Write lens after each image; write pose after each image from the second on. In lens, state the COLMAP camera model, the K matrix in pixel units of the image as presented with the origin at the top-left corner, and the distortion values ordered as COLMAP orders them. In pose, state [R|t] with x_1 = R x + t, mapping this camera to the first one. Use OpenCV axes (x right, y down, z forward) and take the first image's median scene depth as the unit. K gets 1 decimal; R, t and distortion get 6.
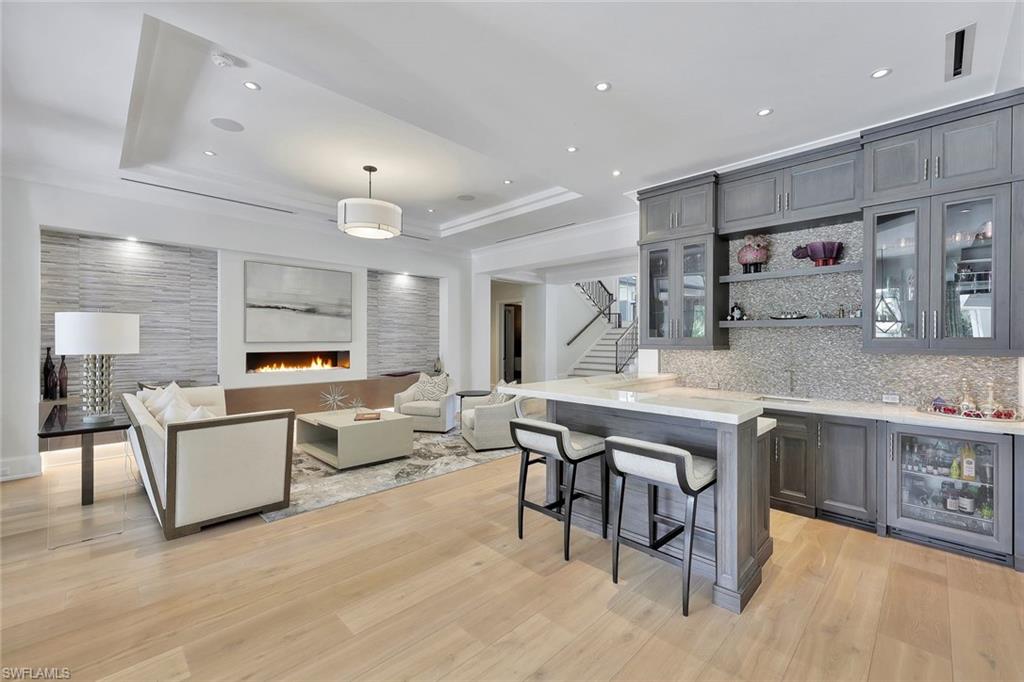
lens RADIAL K [[415.2, 0, 510.6], [0, 415.2, 340.6], [0, 0, 1]] dist [0.000100, 0.000130]
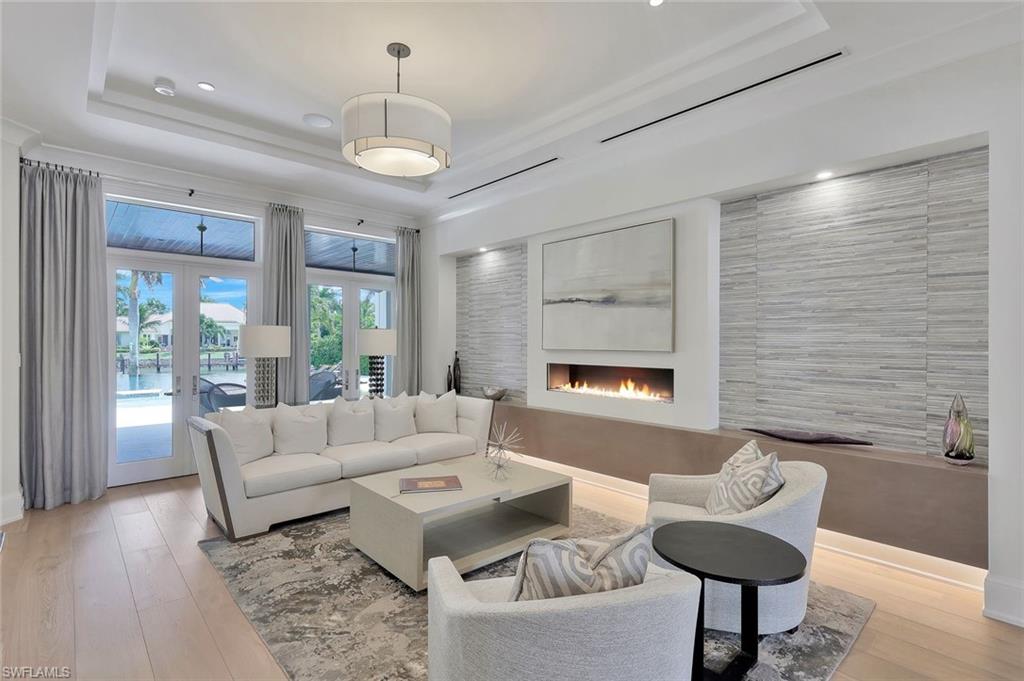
lens RADIAL K [[488.6, 0, 511.9], [0, 488.6, 341.4], [0, 0, 1]] dist [-0.000374, -0.000071]
pose [[-0.042214, -0.002484, -0.999106, 0.242652], [-0.006853, 0.999974, -0.002197, -0.008169], [0.999085, 0.006755, -0.042230, 0.872292]]
